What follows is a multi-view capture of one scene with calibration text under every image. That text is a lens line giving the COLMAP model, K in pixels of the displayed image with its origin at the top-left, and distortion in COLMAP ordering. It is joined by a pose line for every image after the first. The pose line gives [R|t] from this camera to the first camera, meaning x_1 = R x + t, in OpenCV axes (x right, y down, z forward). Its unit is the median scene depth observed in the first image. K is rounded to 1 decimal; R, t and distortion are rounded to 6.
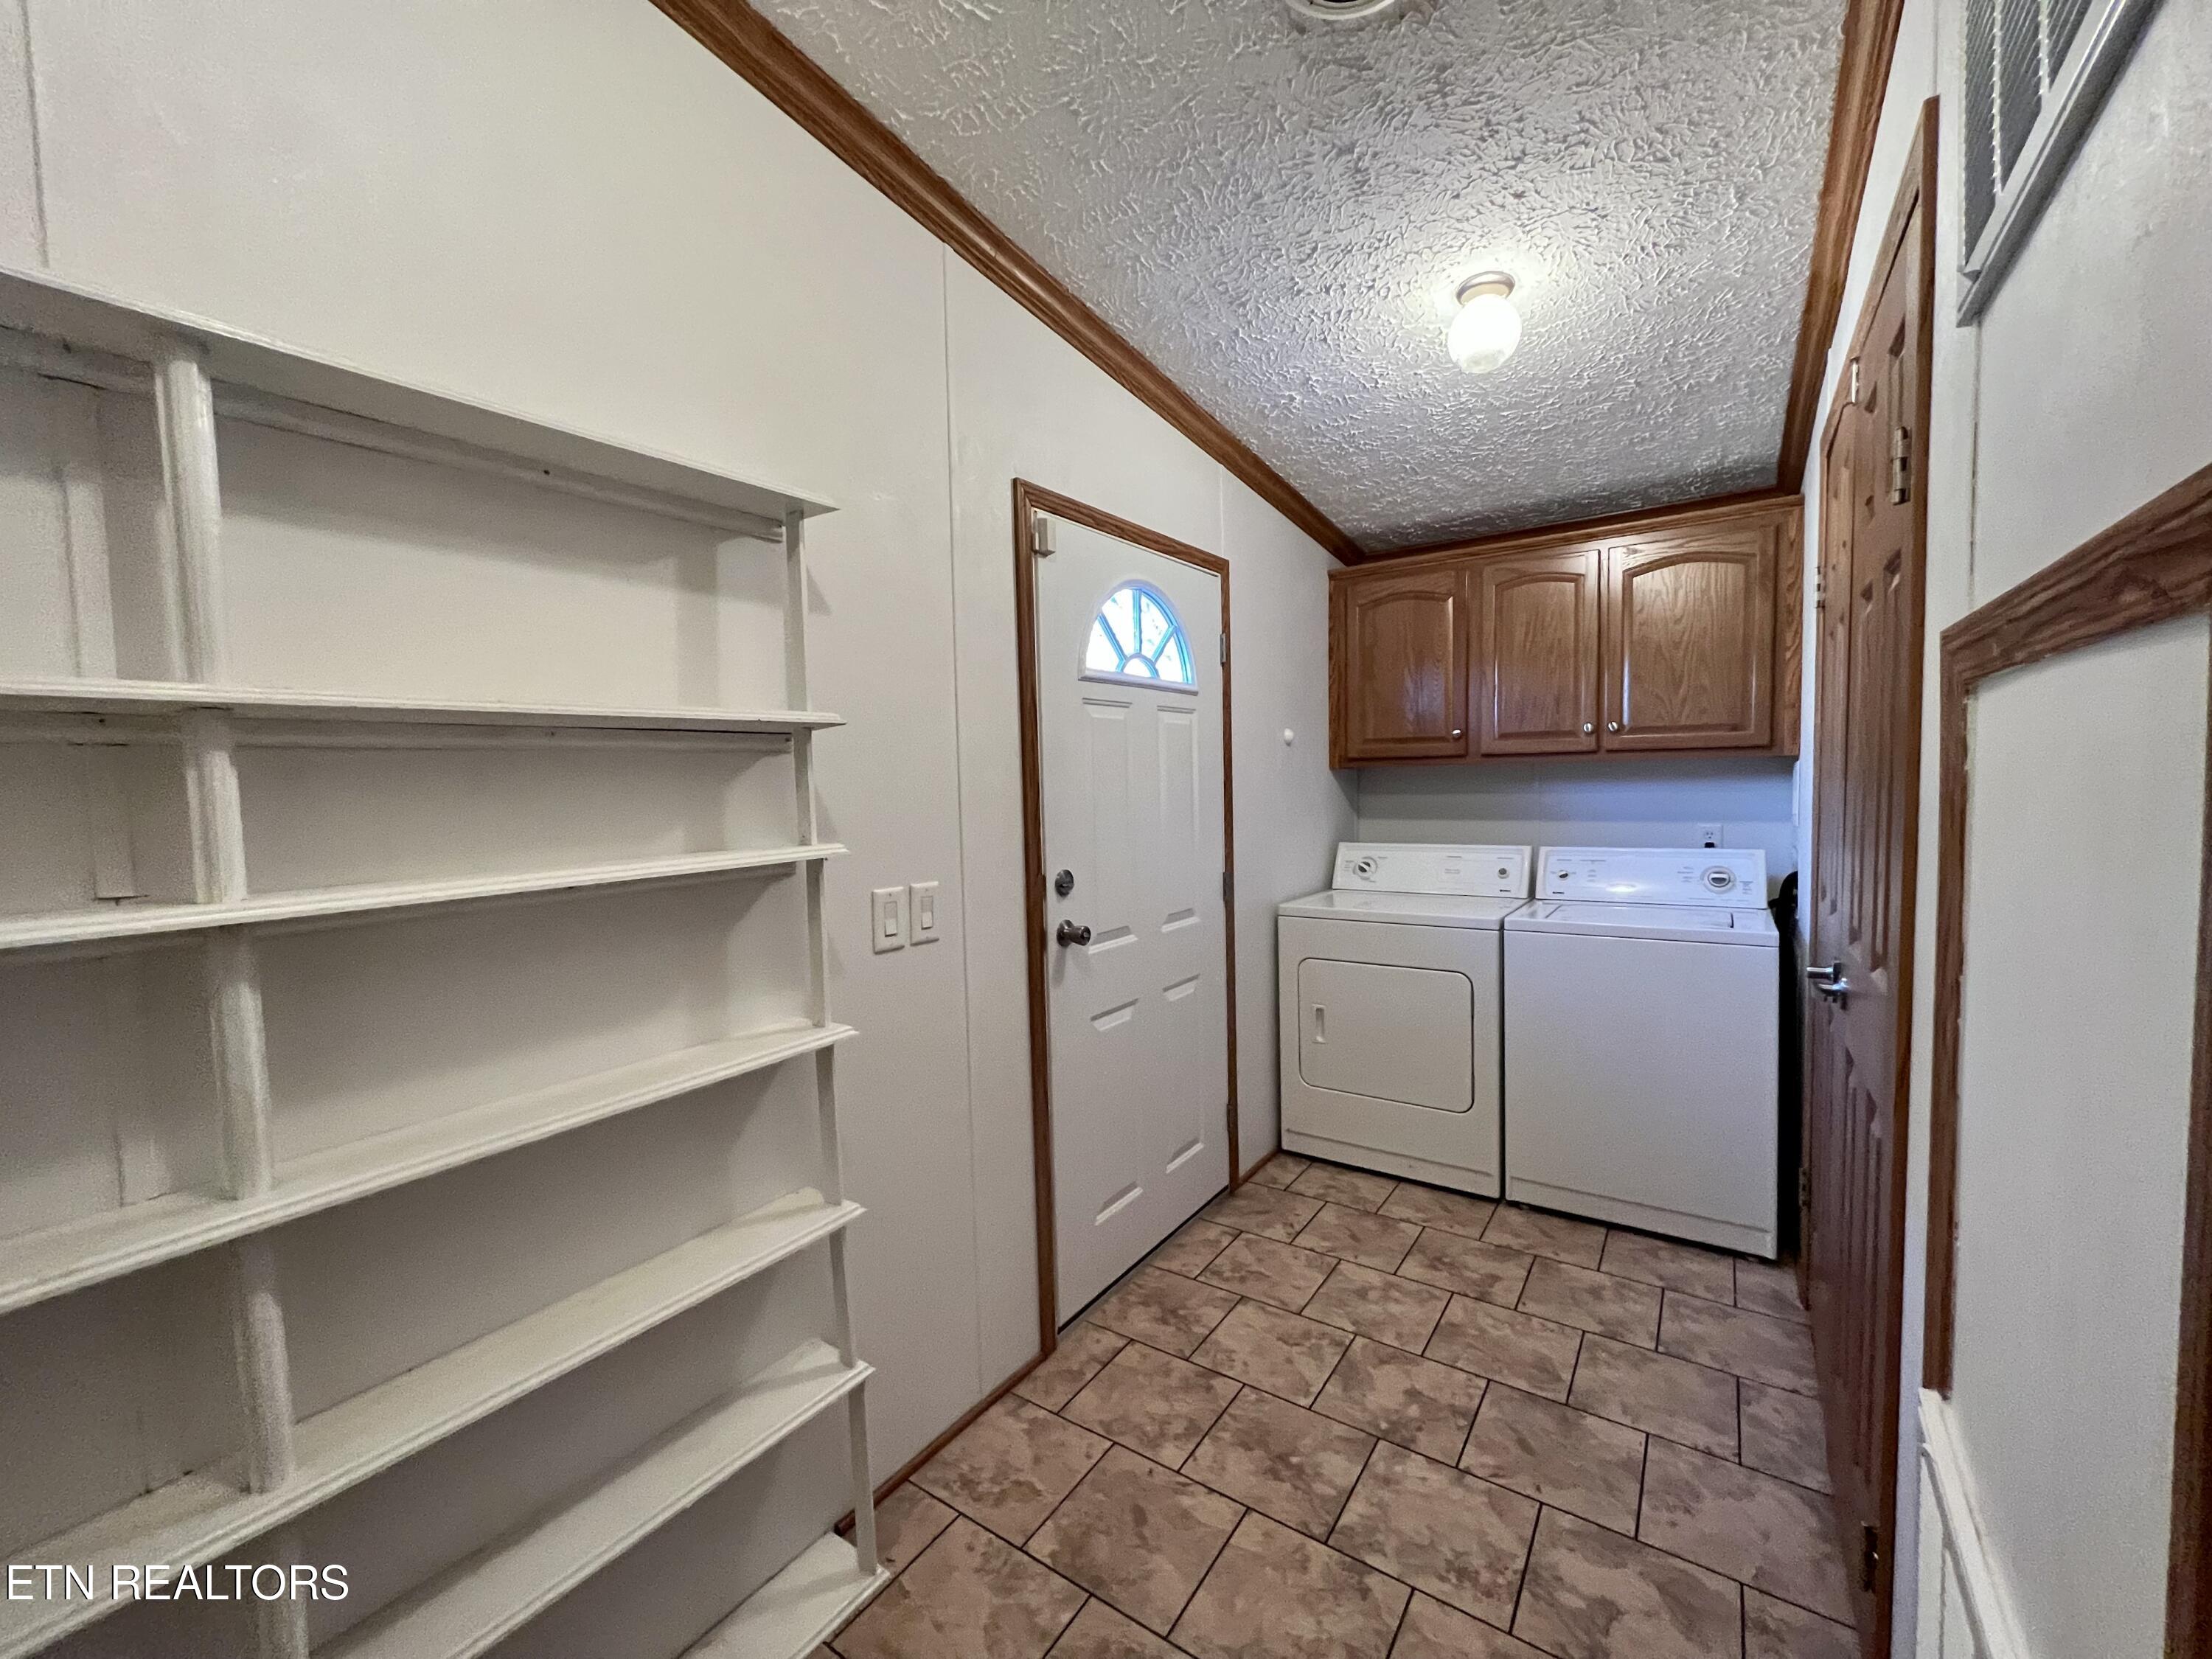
lens RADIAL K [[884.7, 0, 1112.2], [0, 884.7, 830.2], [0, 0, 1]] dist [-0.003558, 0.000341]
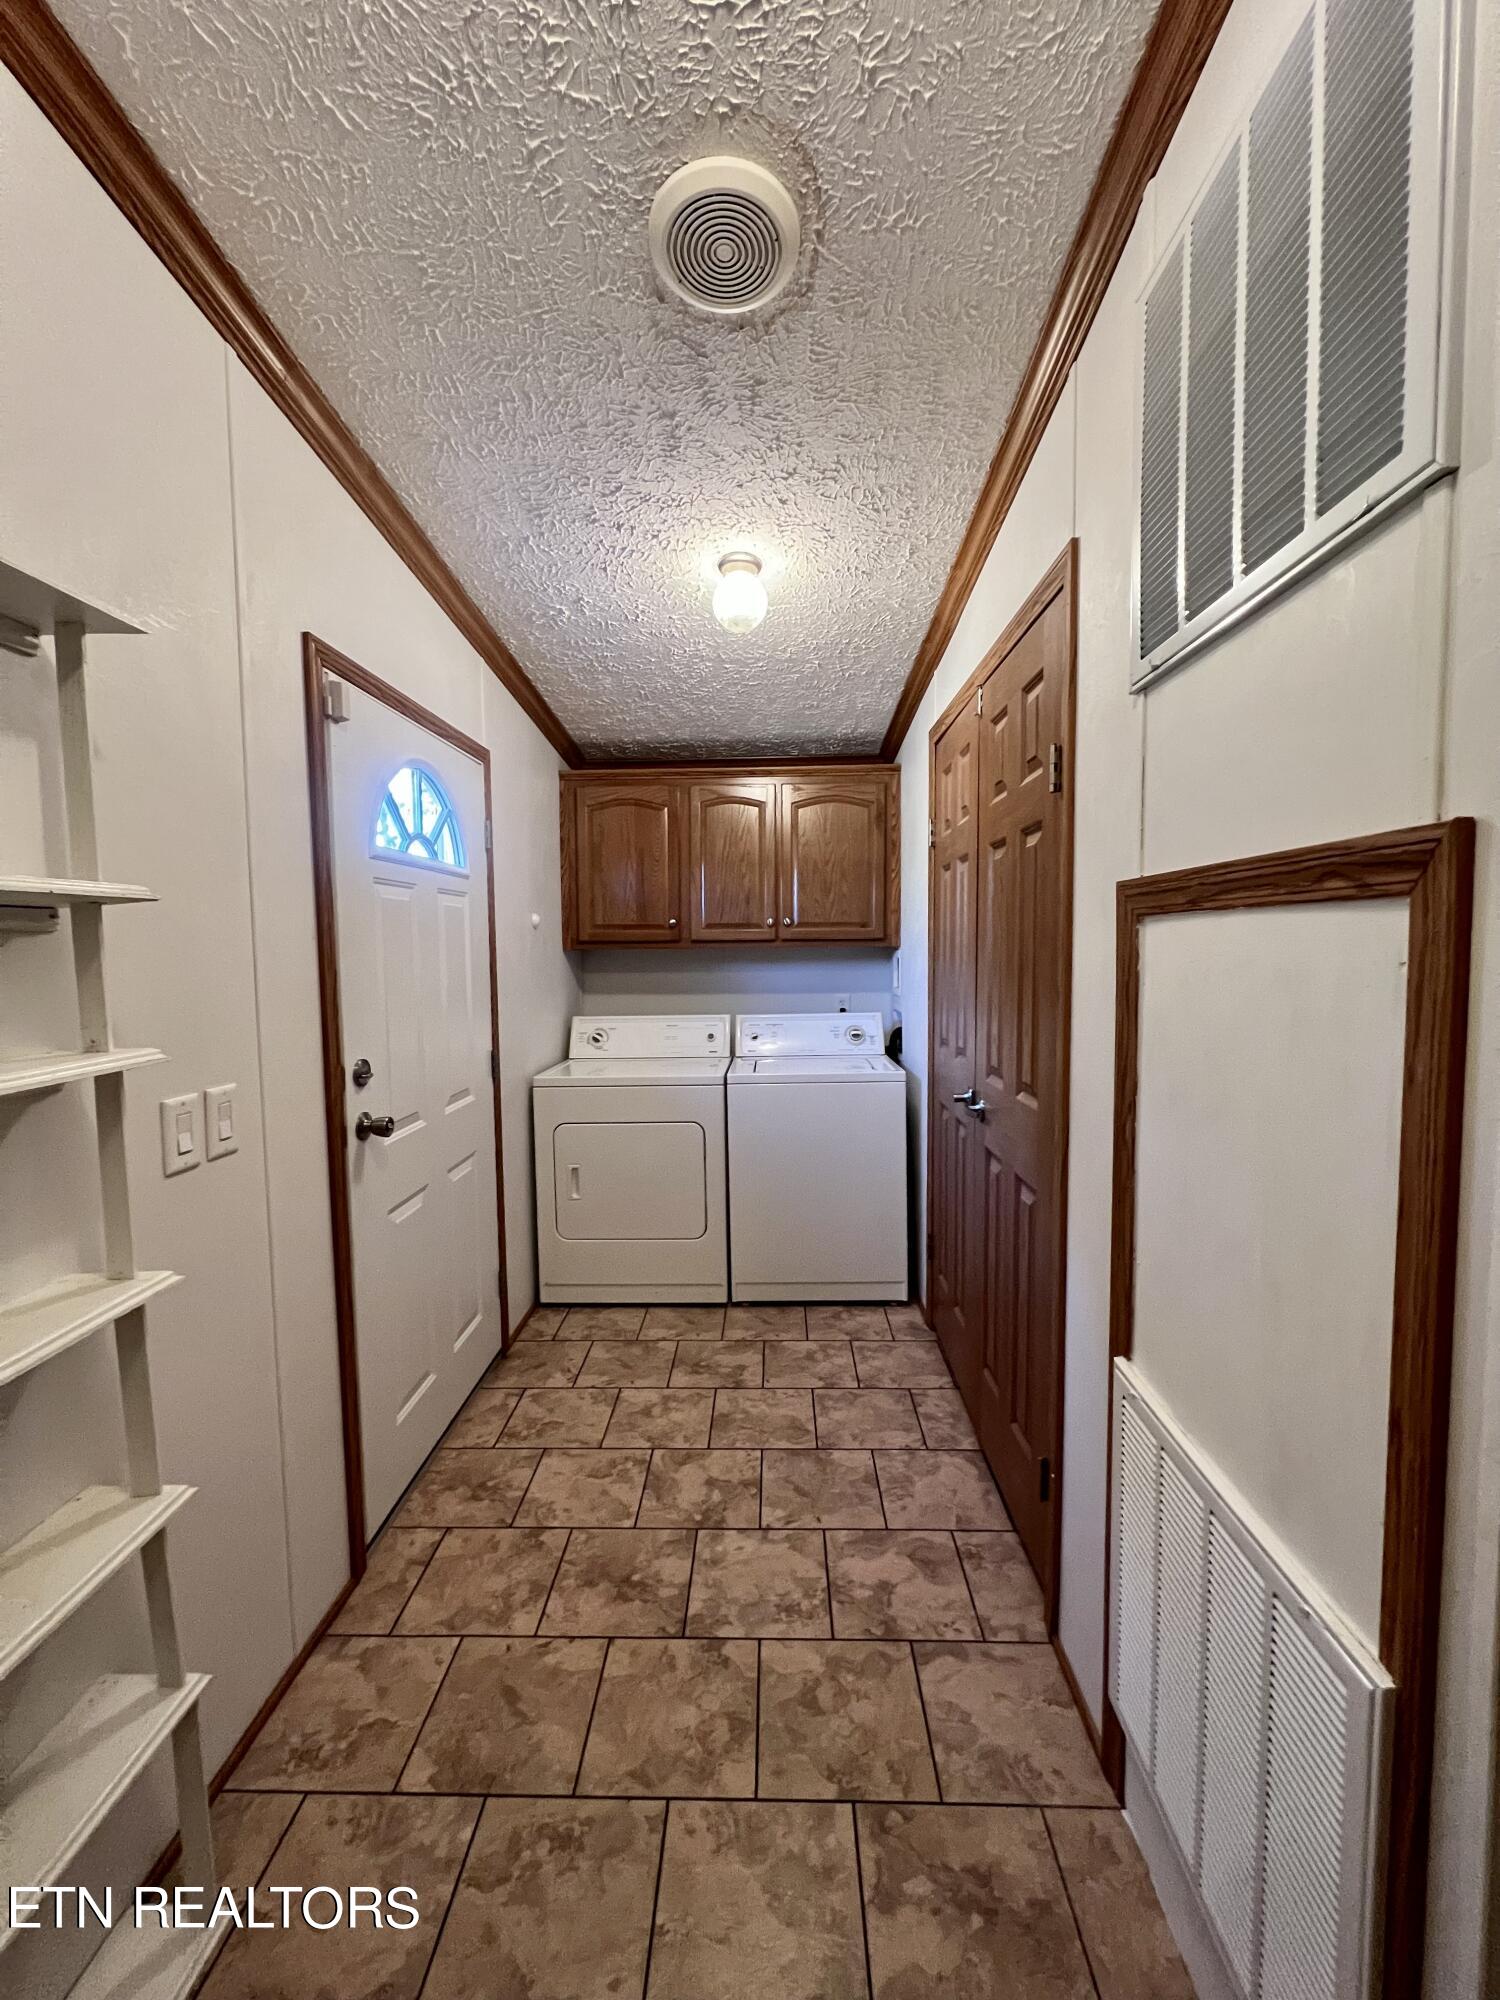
lens RADIAL K [[794.9, 0, 754.4], [0, 794.9, 1000.5], [0, 0, 1]] dist [-0.003634, 0.000511]
pose [[0.837489, -0.022143, 0.546005, -0.193115], [0.021929, 0.999736, 0.006907, -0.016641], [-0.546014, 0.006189, 0.837753, 0.074788]]
